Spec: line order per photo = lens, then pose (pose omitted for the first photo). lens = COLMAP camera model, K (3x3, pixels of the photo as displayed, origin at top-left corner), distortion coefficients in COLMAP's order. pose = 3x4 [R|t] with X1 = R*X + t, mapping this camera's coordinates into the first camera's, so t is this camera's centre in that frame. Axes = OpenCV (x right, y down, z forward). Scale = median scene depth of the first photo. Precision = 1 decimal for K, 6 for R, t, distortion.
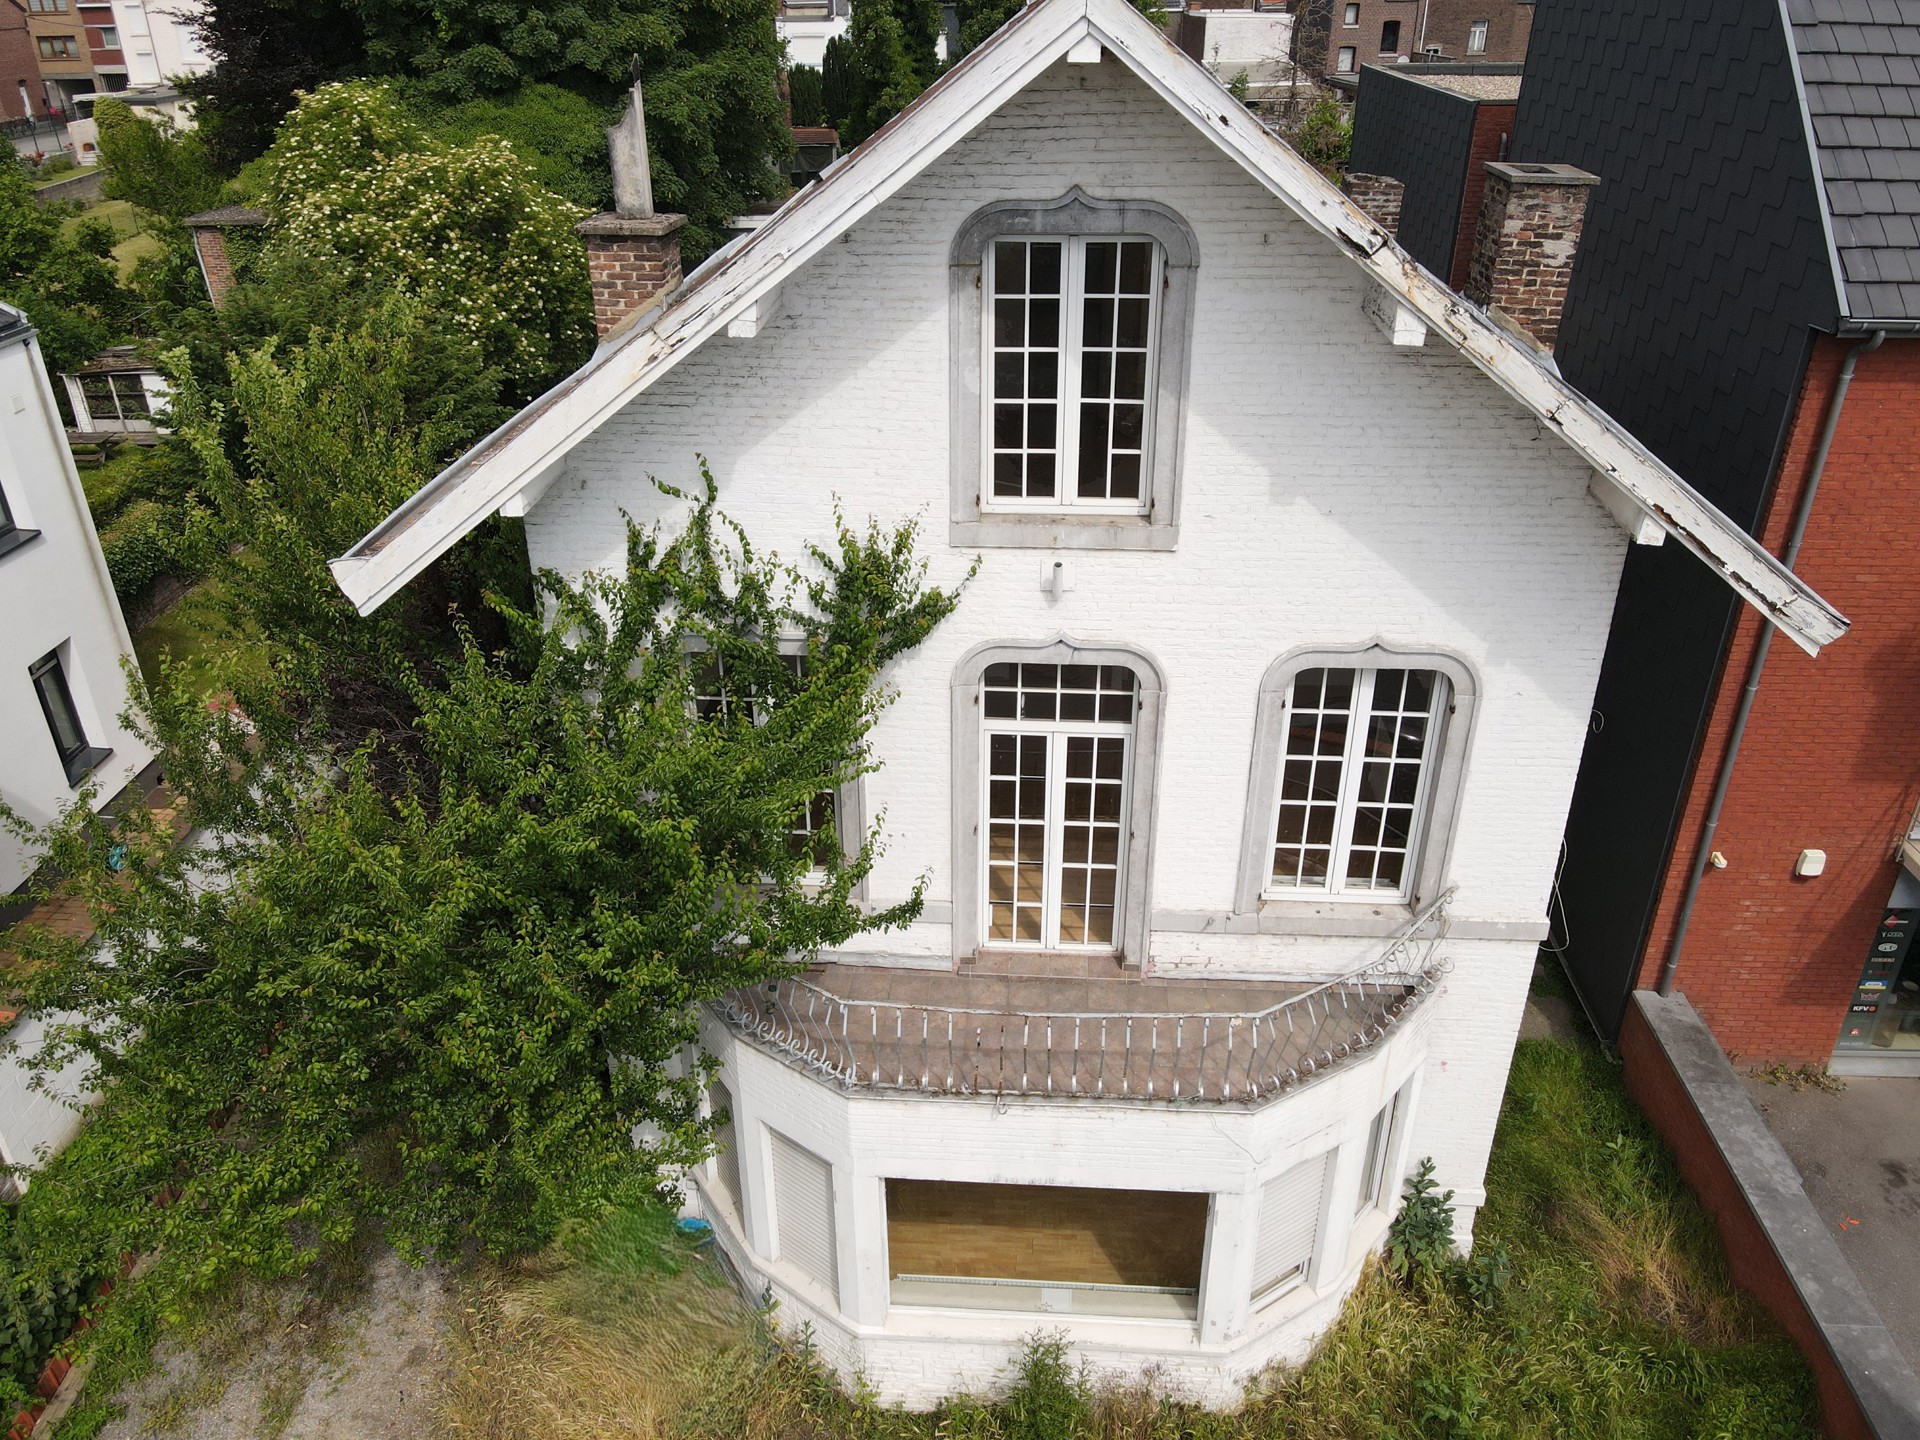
lens RADIAL K [[1405.8, 0, 968.7], [0, 1405.8, 705.6], [0, 0, 1]] dist [0.003915, 0.010116]
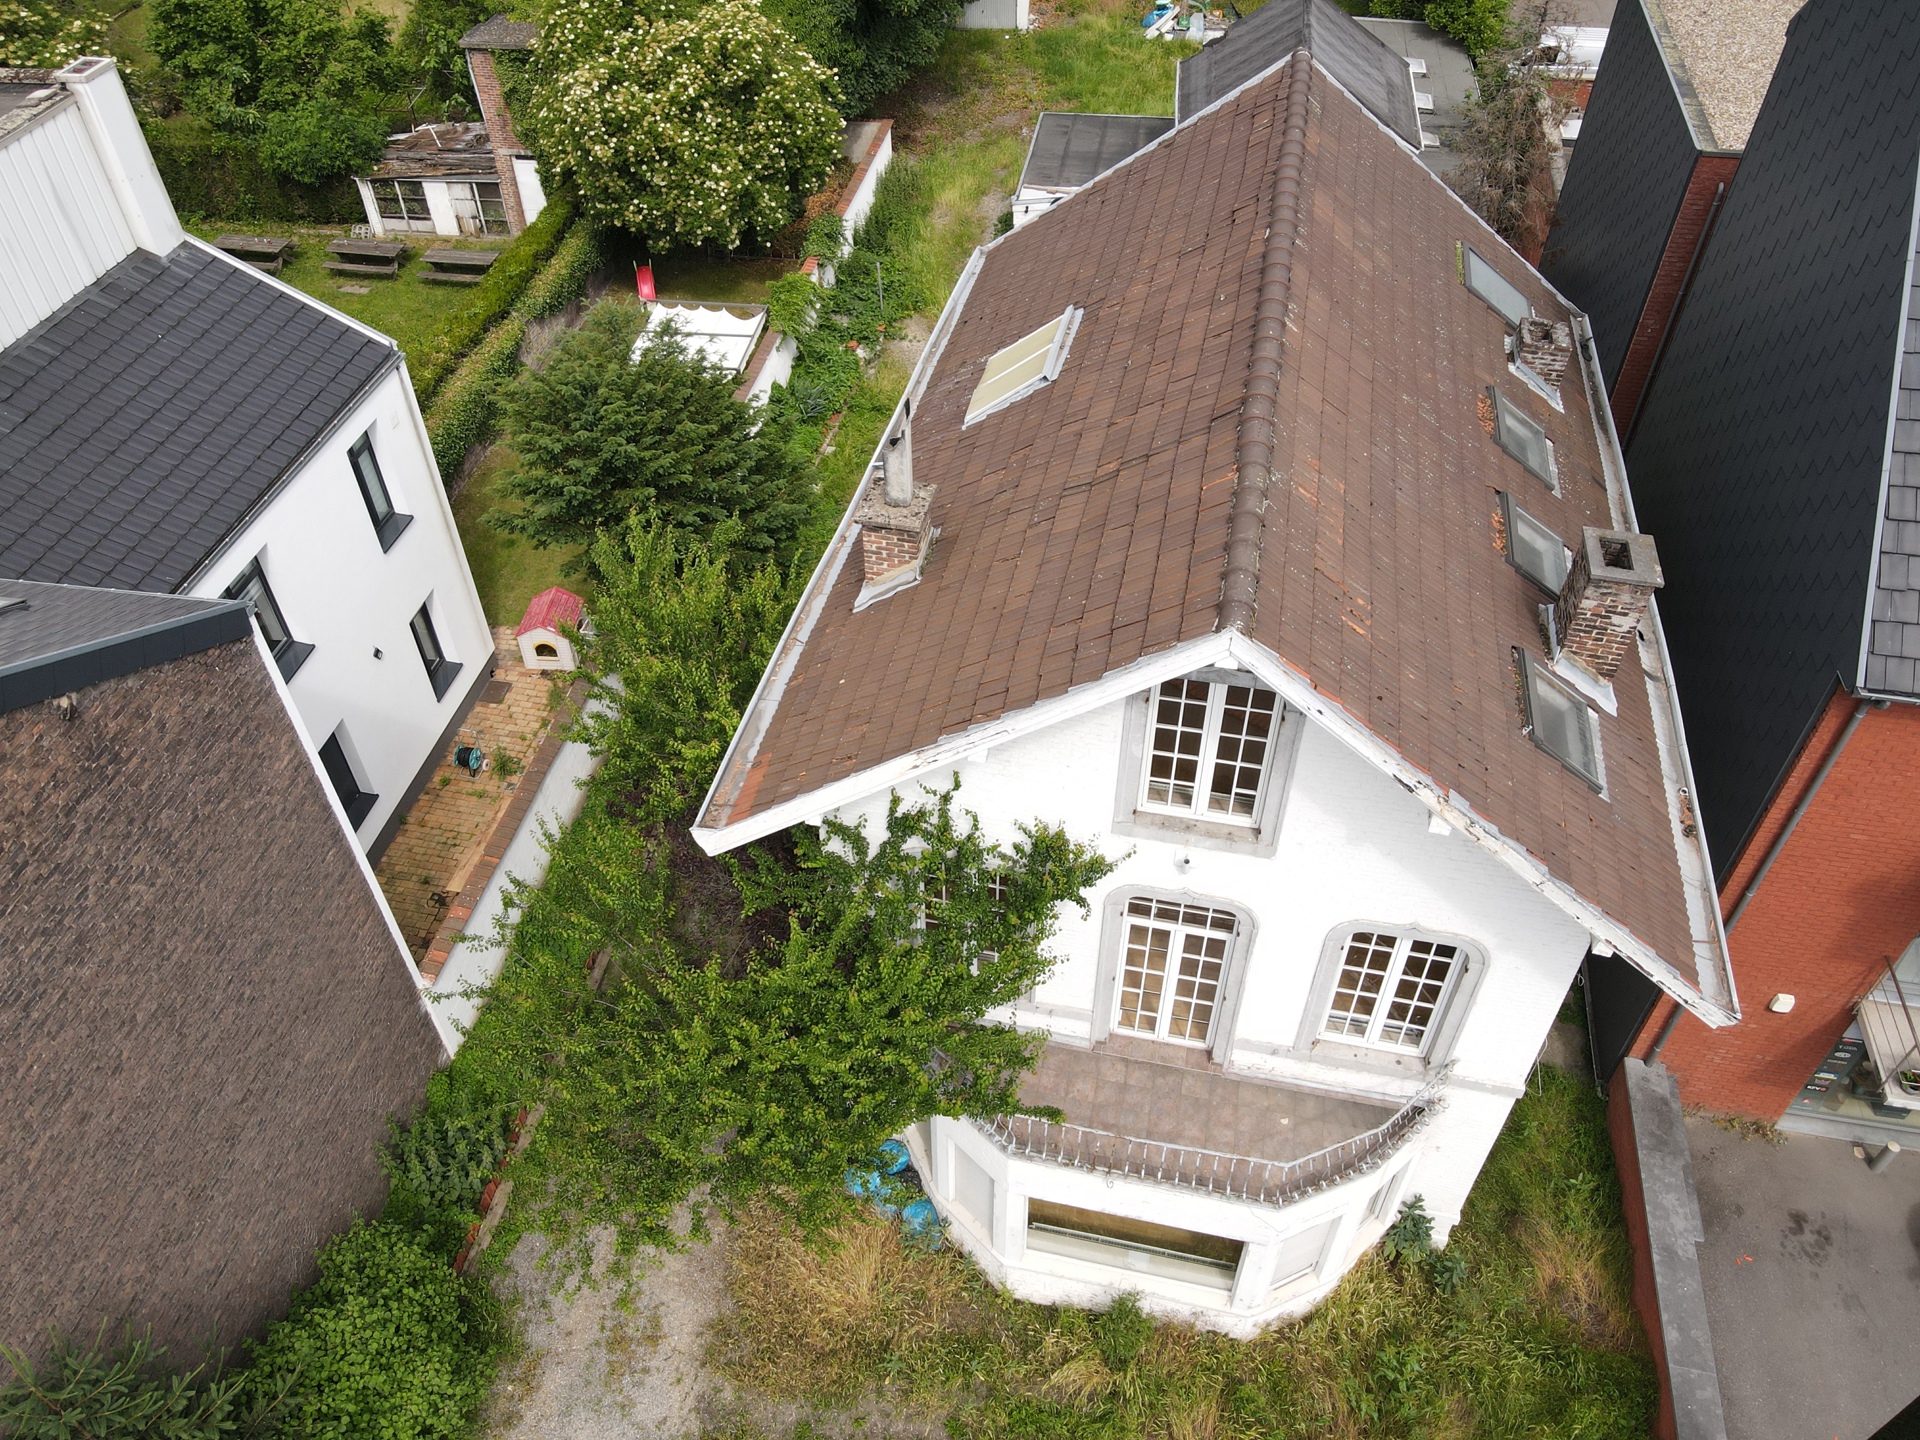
lens RADIAL K [[1405.8, 0, 968.7], [0, 1405.8, 705.6], [0, 0, 1]] dist [0.003915, 0.010116]
pose [[0.988128, 0.104275, -0.112823, -0.008589], [-0.069982, 0.959273, 0.273675, -0.573297], [0.136765, -0.262531, 0.955182, -0.305653]]
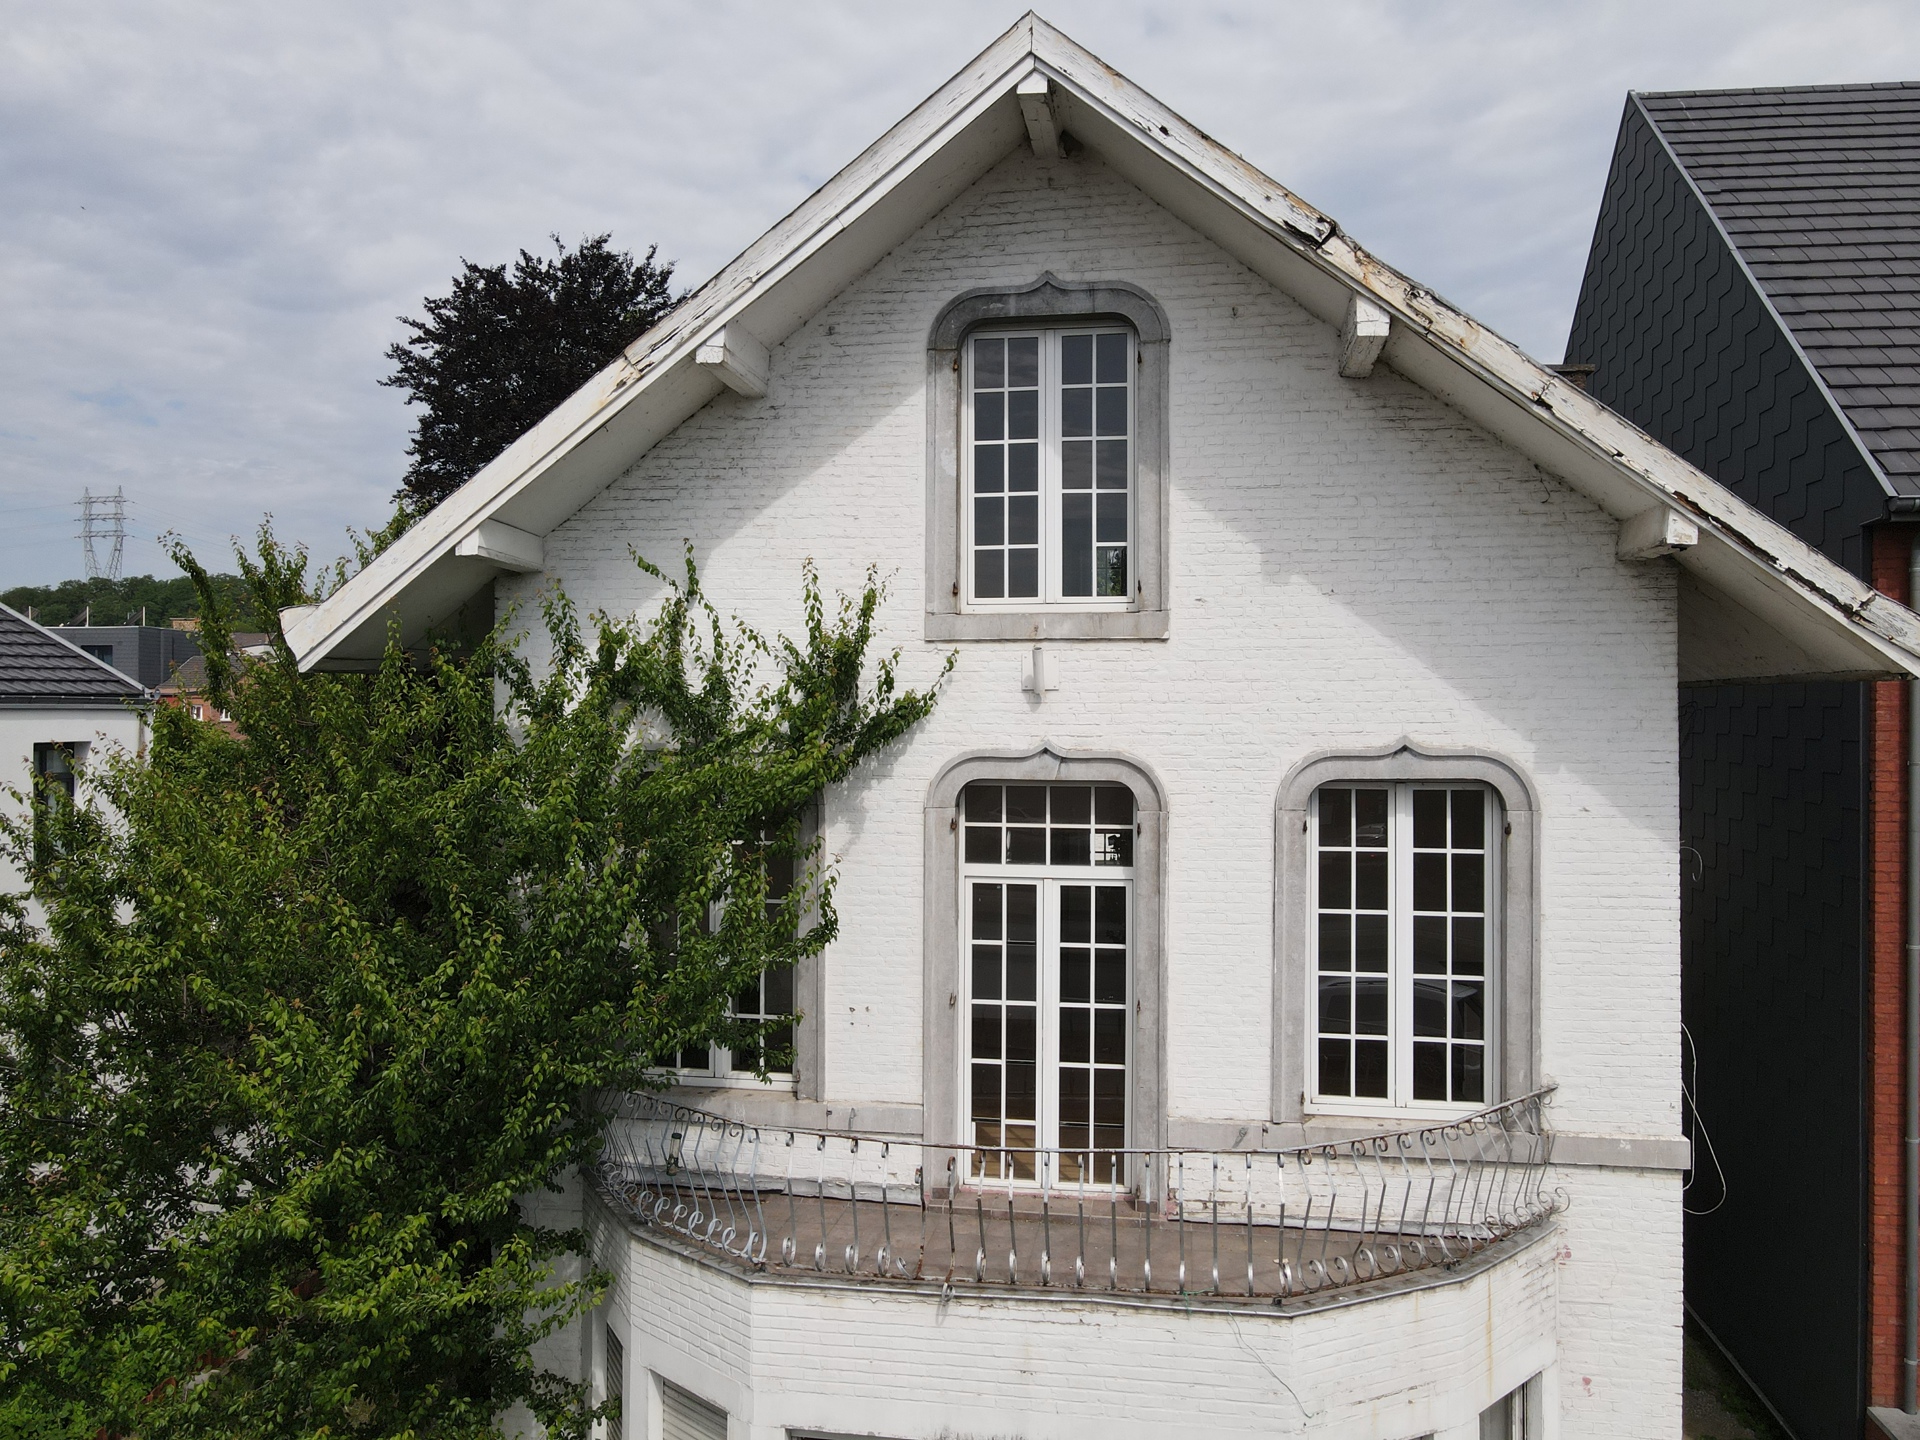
lens RADIAL K [[1405.8, 0, 968.7], [0, 1405.8, 705.6], [0, 0, 1]] dist [0.003915, 0.010116]
pose [[0.995008, 0.003001, -0.099749, 0.102854], [-0.049395, 0.883329, -0.466143, 0.338467], [0.086712, 0.468744, 0.879068, 0.187995]]
